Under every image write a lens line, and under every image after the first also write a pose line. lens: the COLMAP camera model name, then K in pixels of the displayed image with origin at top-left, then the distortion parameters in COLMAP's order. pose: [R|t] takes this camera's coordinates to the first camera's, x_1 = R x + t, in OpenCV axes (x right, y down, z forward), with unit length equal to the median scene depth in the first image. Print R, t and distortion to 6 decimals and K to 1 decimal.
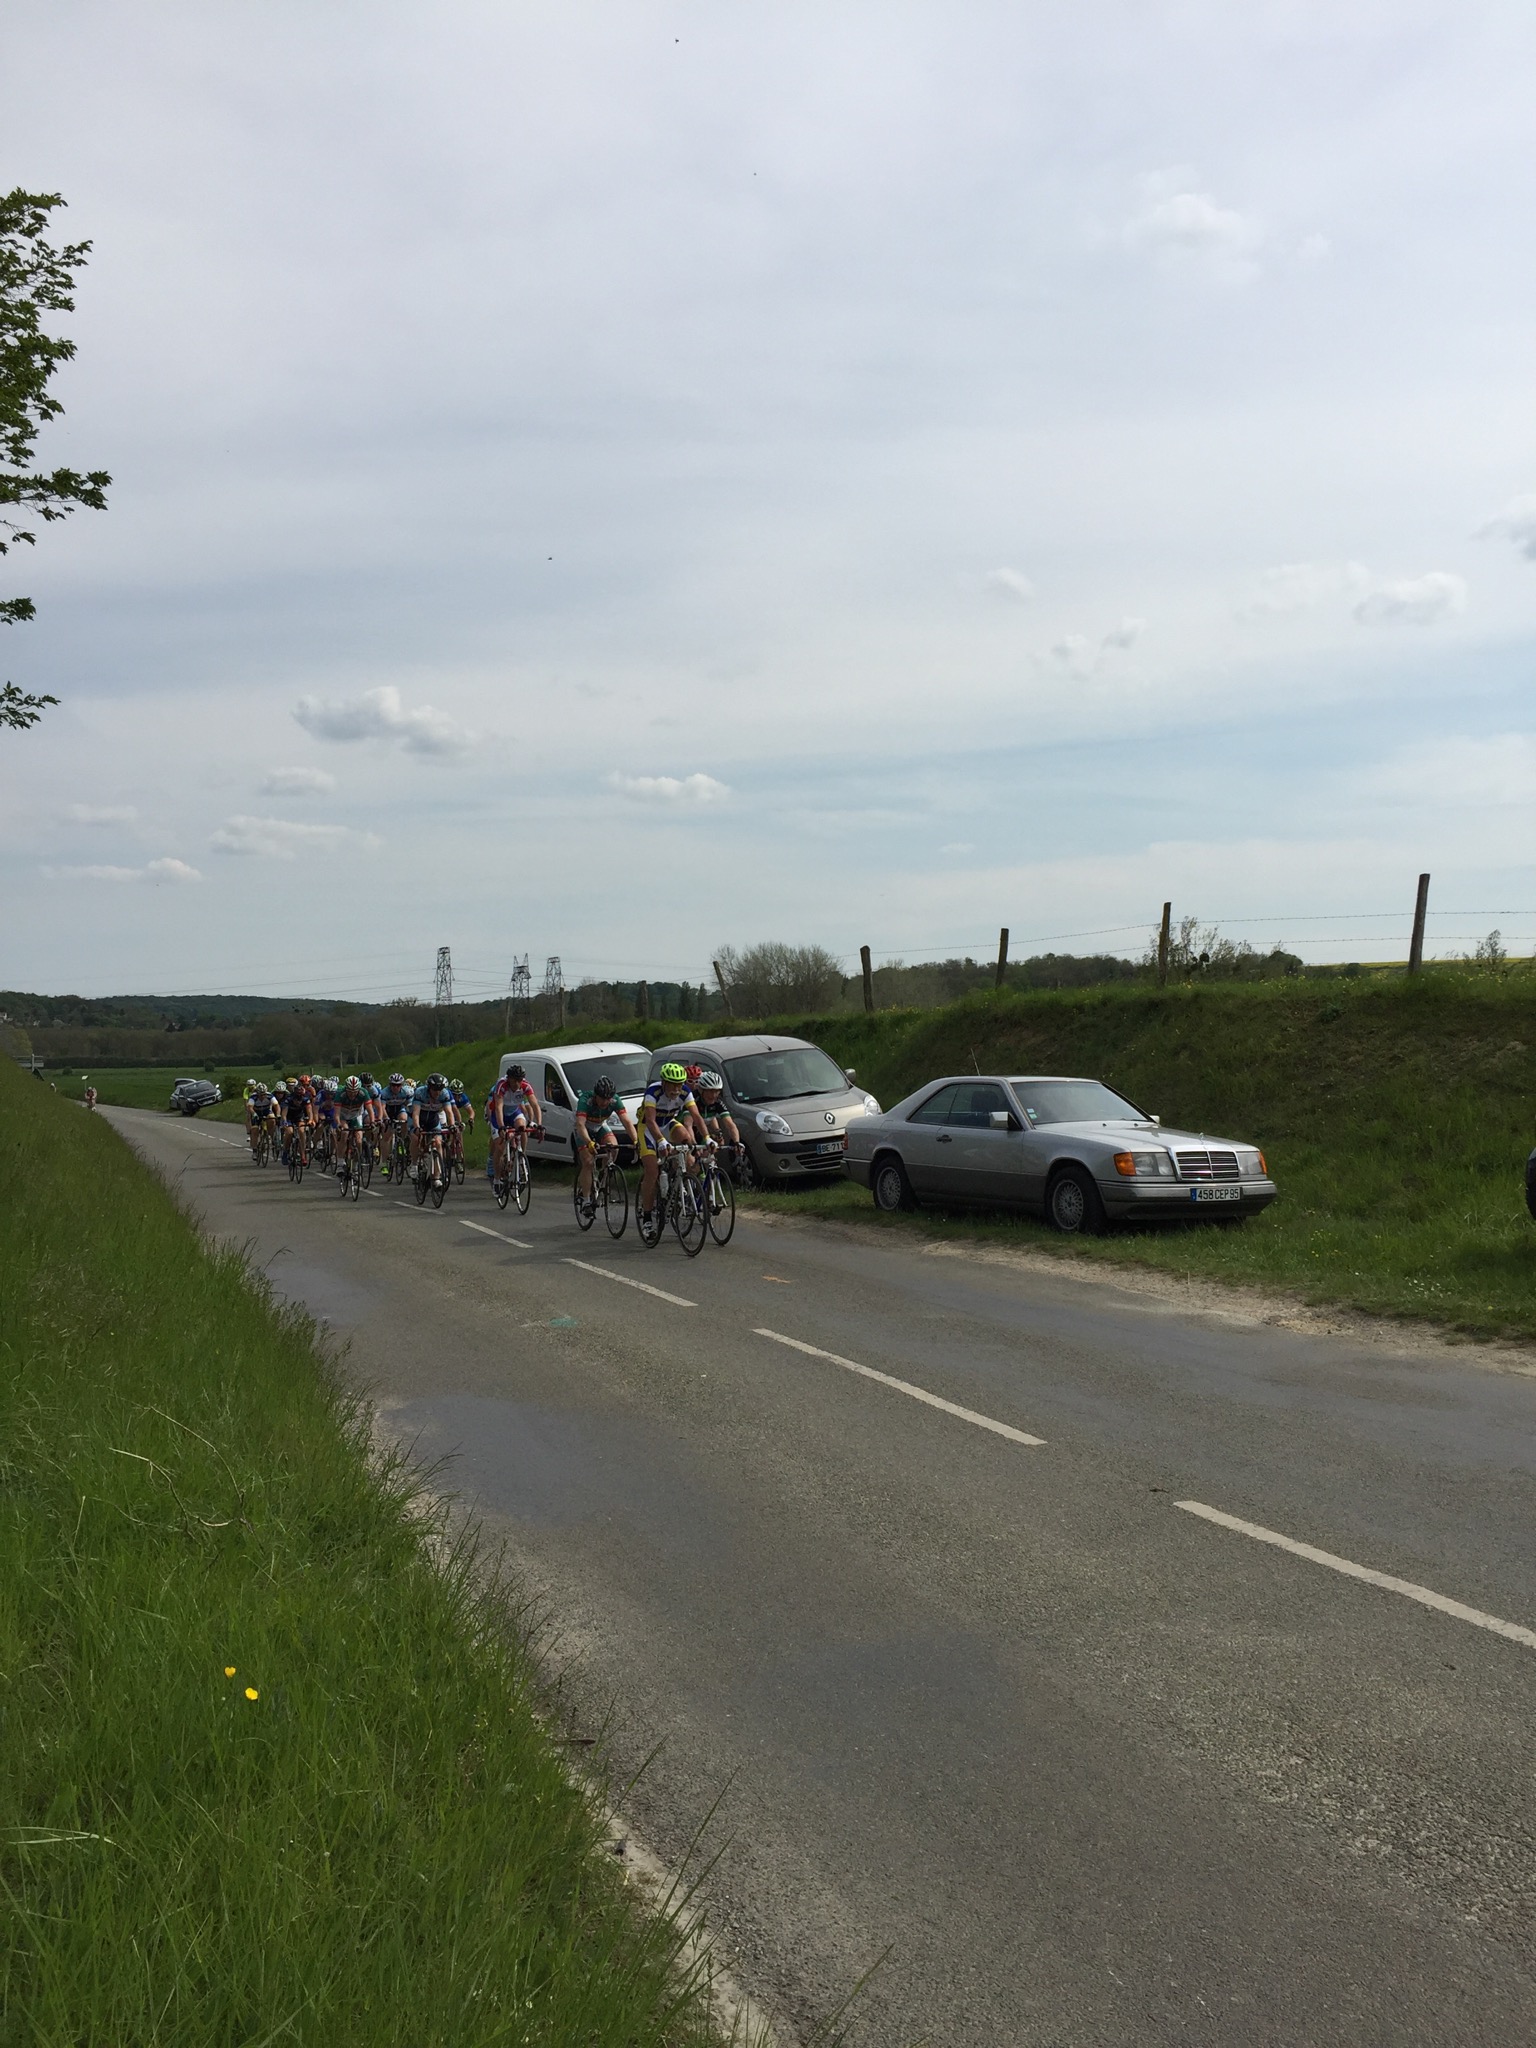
lens RADIAL K [[1751.3, 0, 828.5], [0, 1751.3, 975.8], [0, 0, 1]] dist [0.054142, -0.081335]
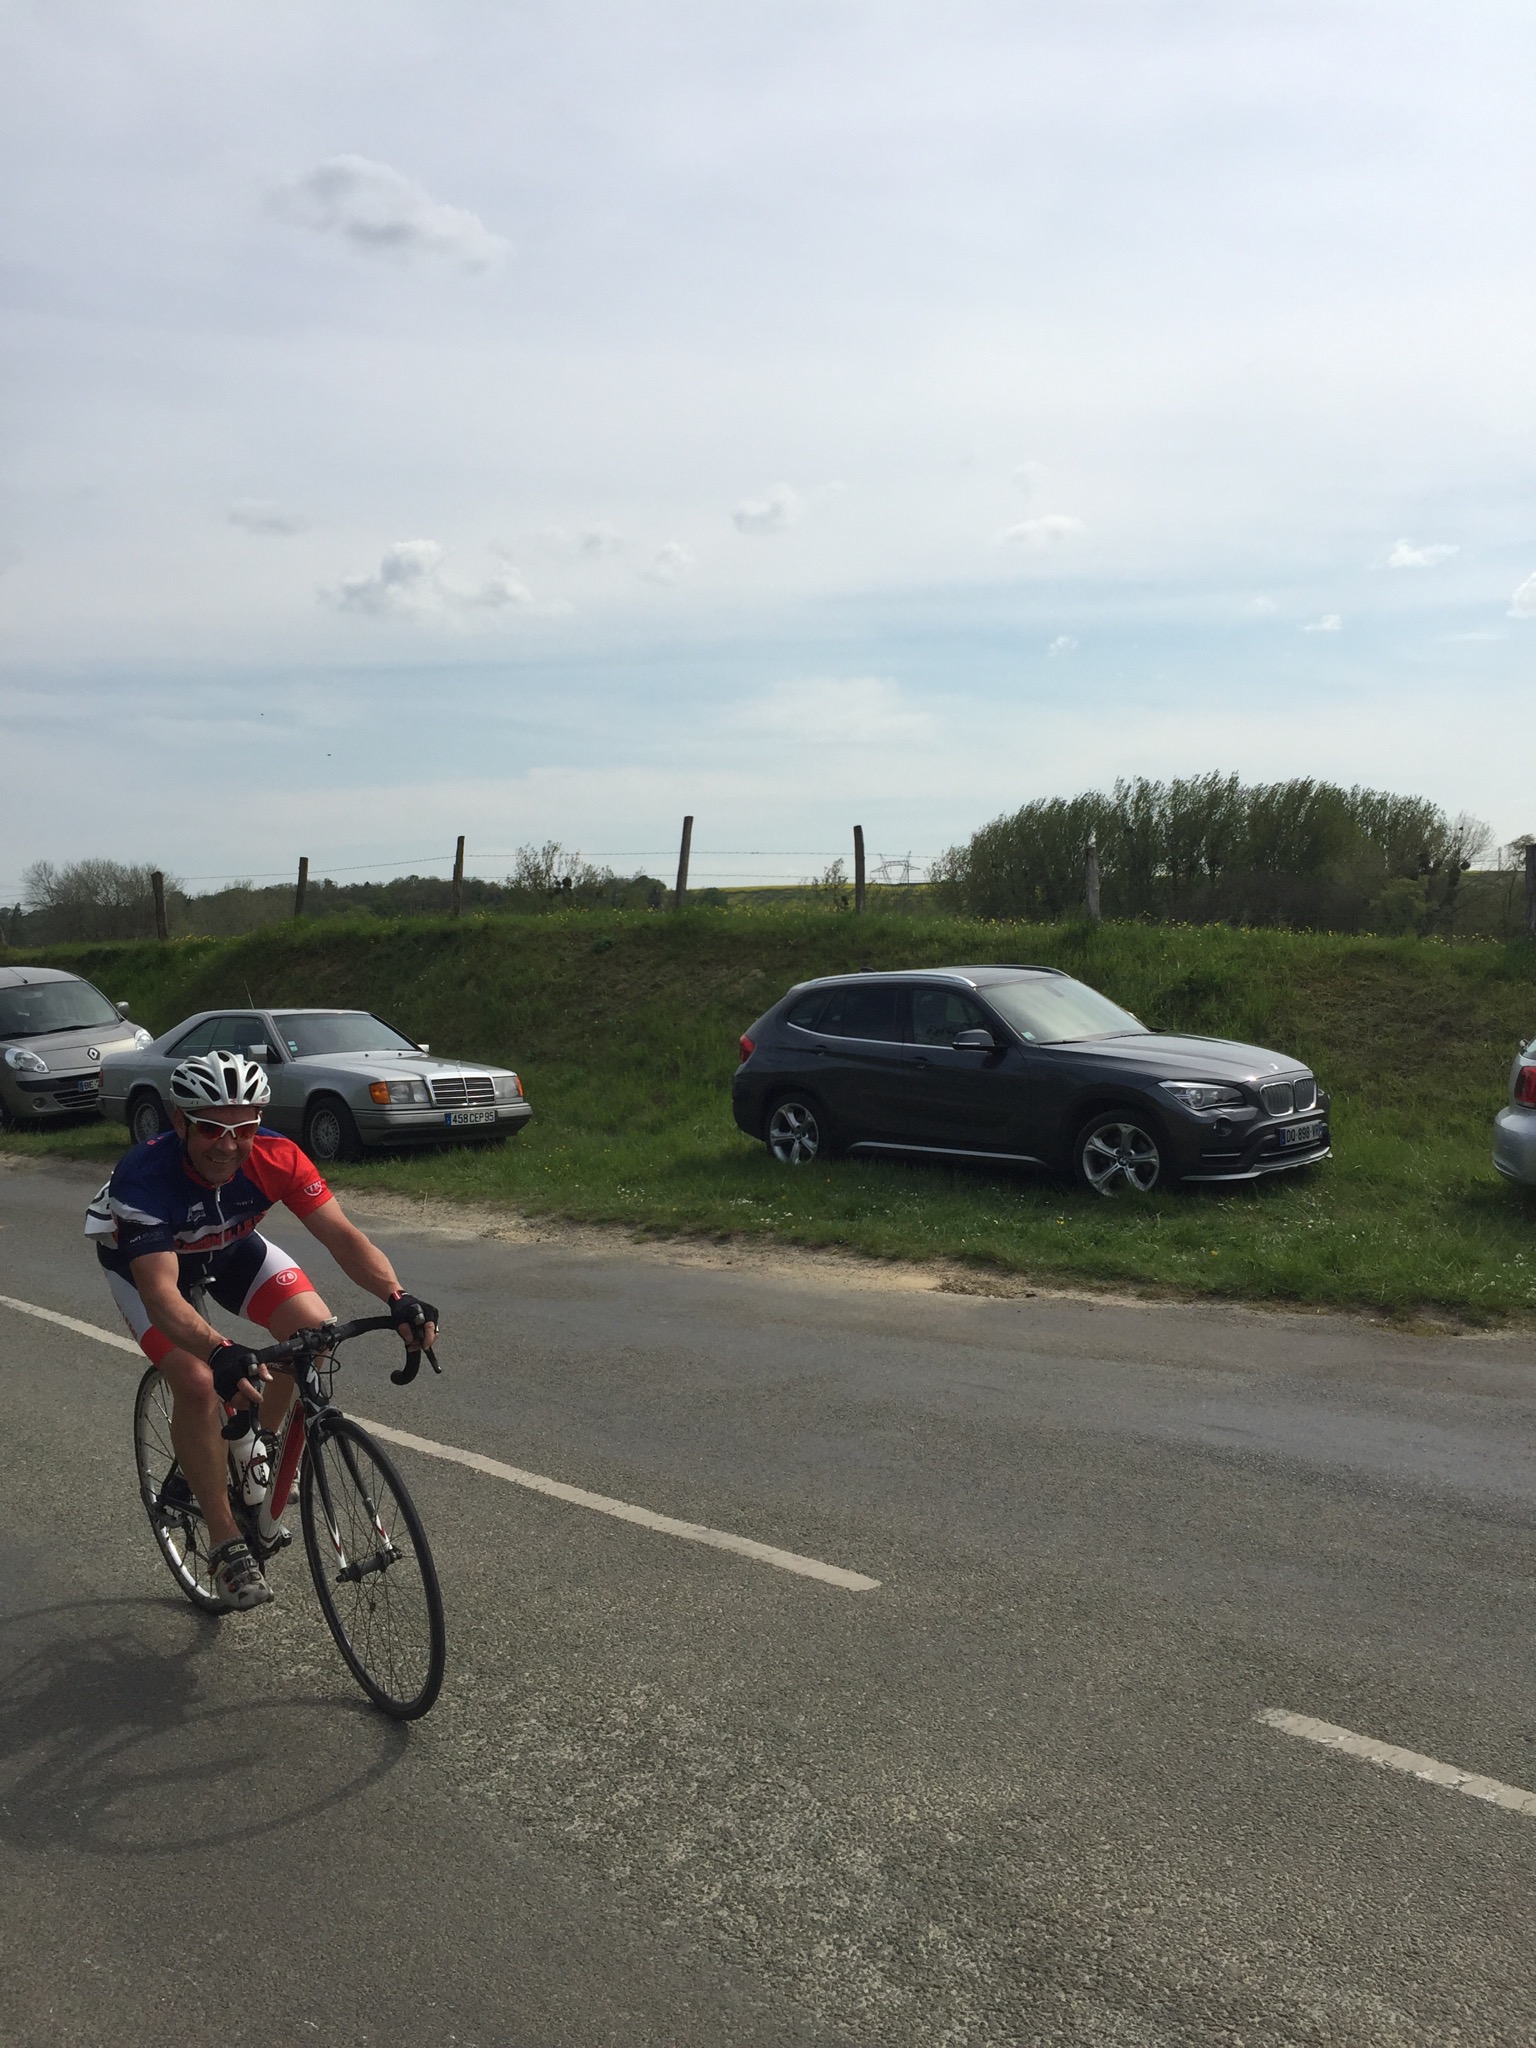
lens RADIAL K [[1754.7, 0, 894.1], [0, 1754.7, 1007.3], [0, 0, 1]] dist [0.086022, -0.099345]
pose [[0.935829, -0.019855, 0.351895, 0.083055], [-0.003073, 0.997914, 0.064478, -0.011044], [-0.352442, -0.061422, 0.933816, -0.075276]]
